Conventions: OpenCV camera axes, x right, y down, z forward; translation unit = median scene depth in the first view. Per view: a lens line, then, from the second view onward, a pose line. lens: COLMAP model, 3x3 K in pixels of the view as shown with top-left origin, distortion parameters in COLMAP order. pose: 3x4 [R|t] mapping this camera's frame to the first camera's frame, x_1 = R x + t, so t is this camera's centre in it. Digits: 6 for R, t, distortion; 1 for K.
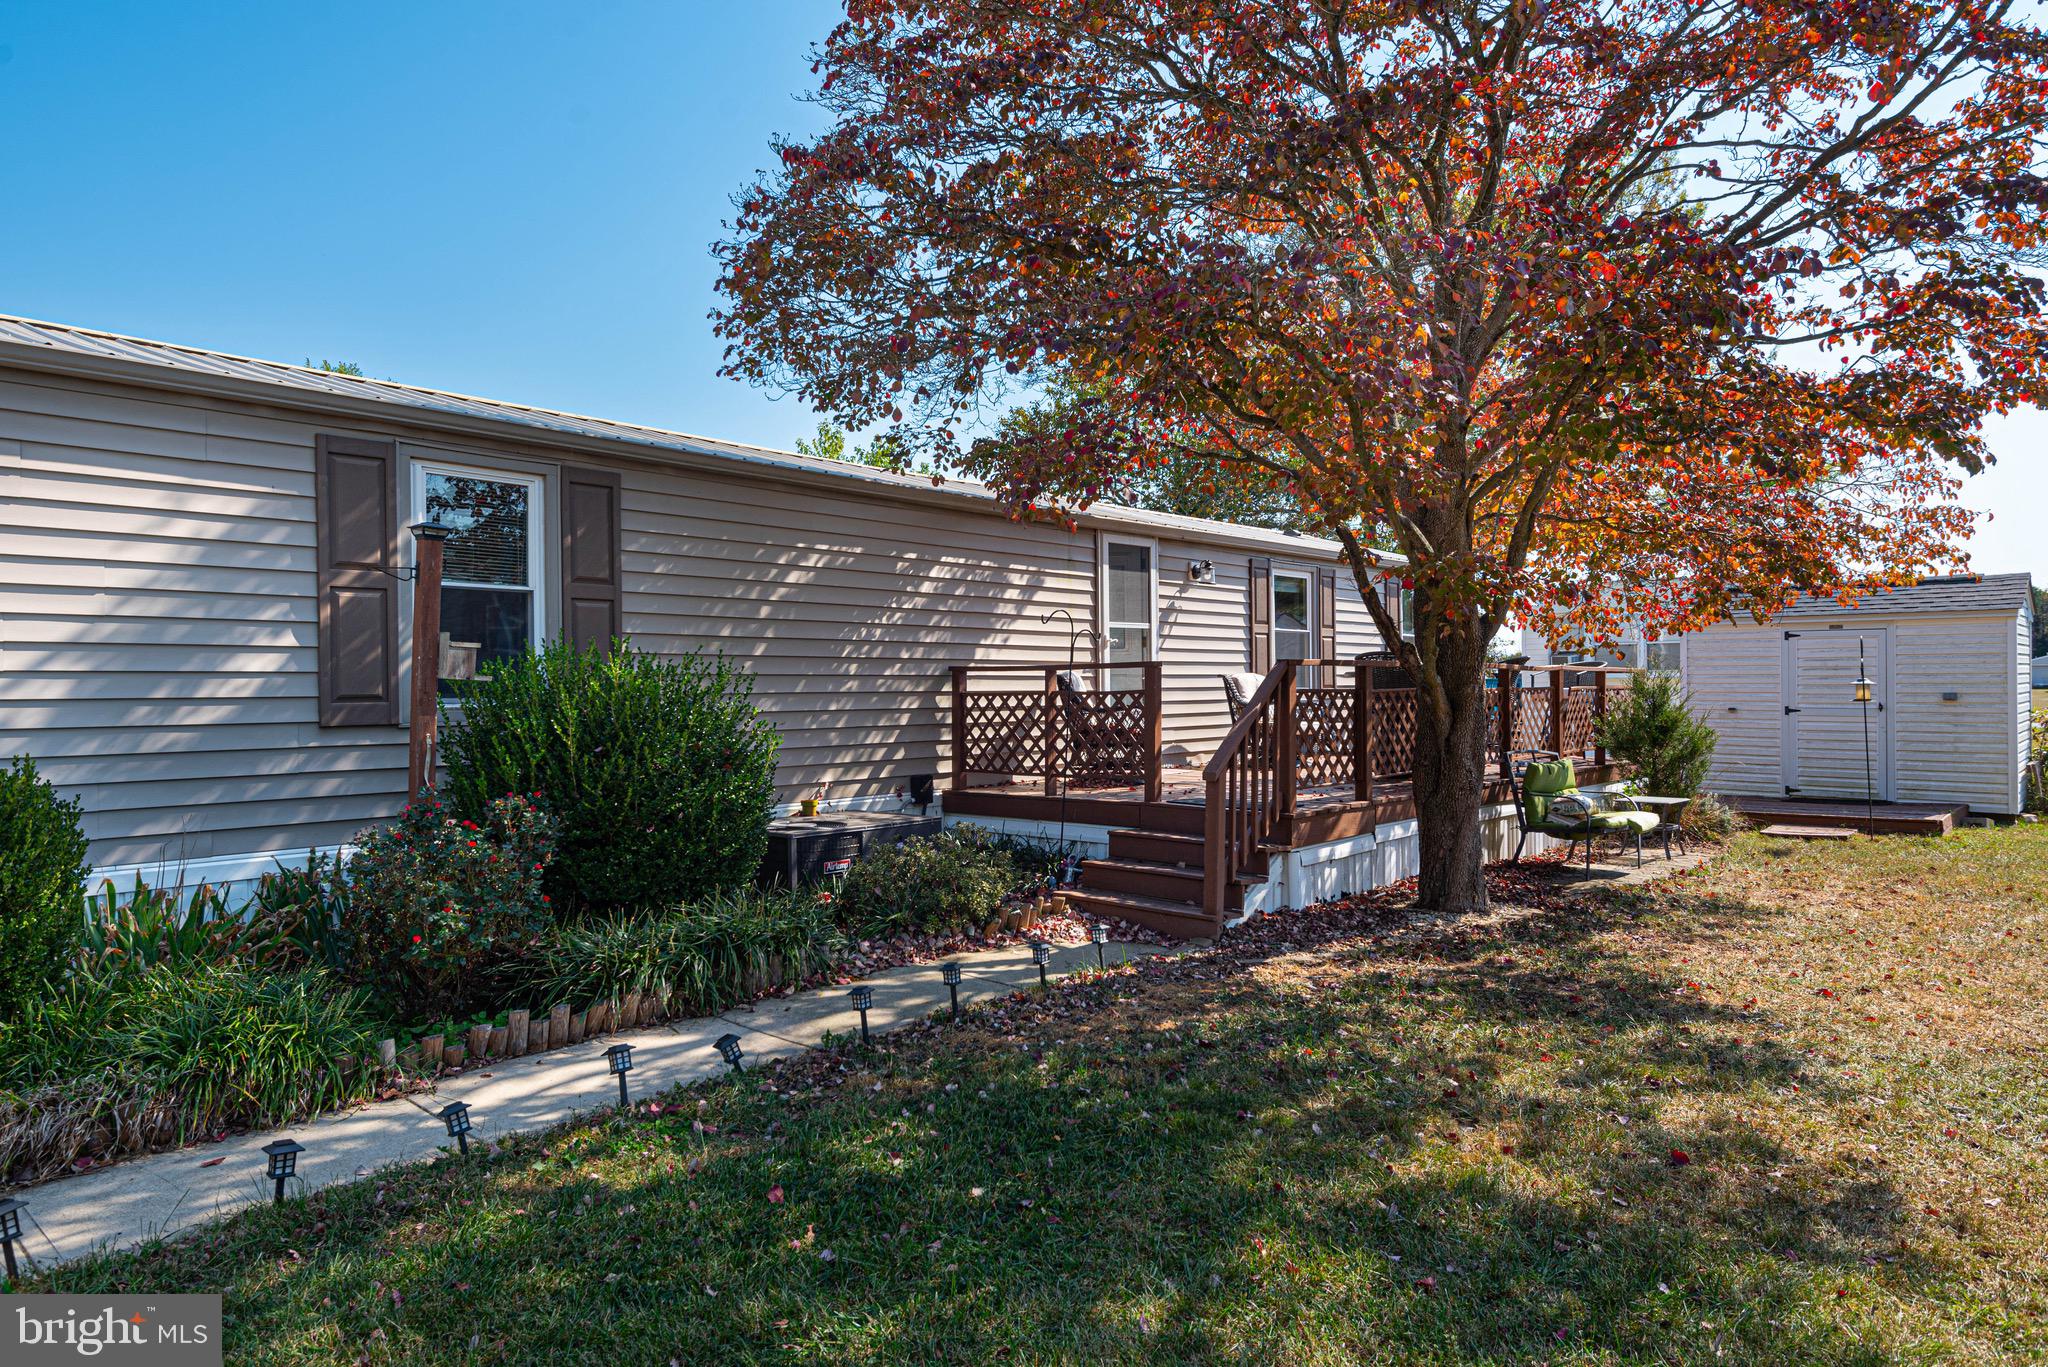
lens RADIAL K [[1291.6, 0, 1023.6], [0, 1291.6, 684.9], [0, 0, 1]] dist [0.000165, 0.000025]
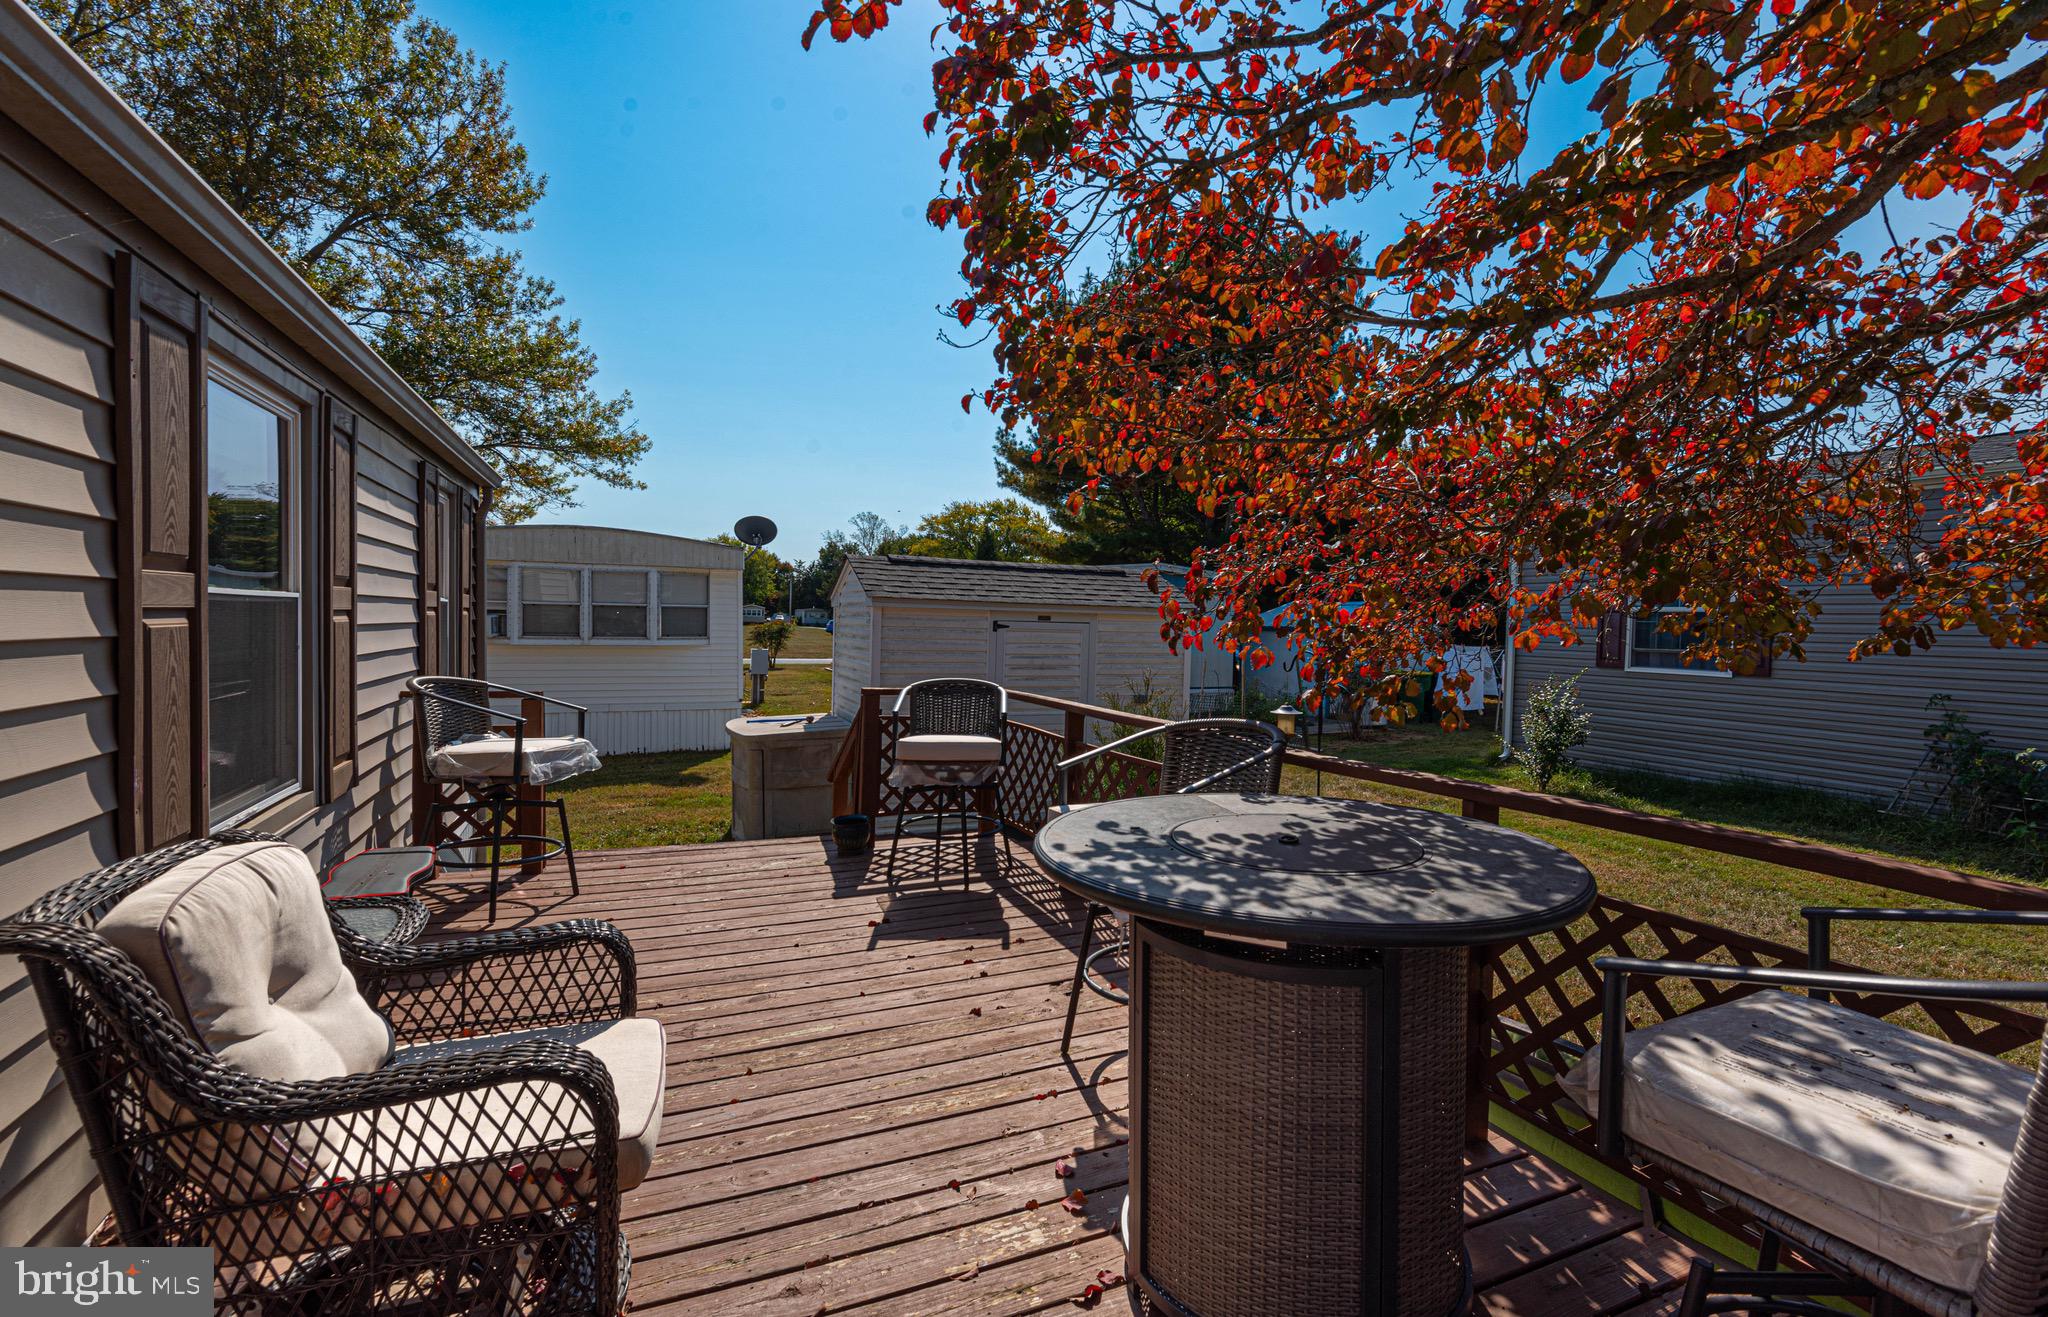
lens RADIAL K [[900.7, 0, 1026.6], [0, 900.7, 653.6], [0, 0, 1]] dist [0.000010, 0.000006]
pose [[0.440078, -0.015978, 0.897817, 0.106580], [-0.021551, 0.999366, 0.028348, -0.039784], [-0.897701, -0.031824, 0.439454, 0.788734]]
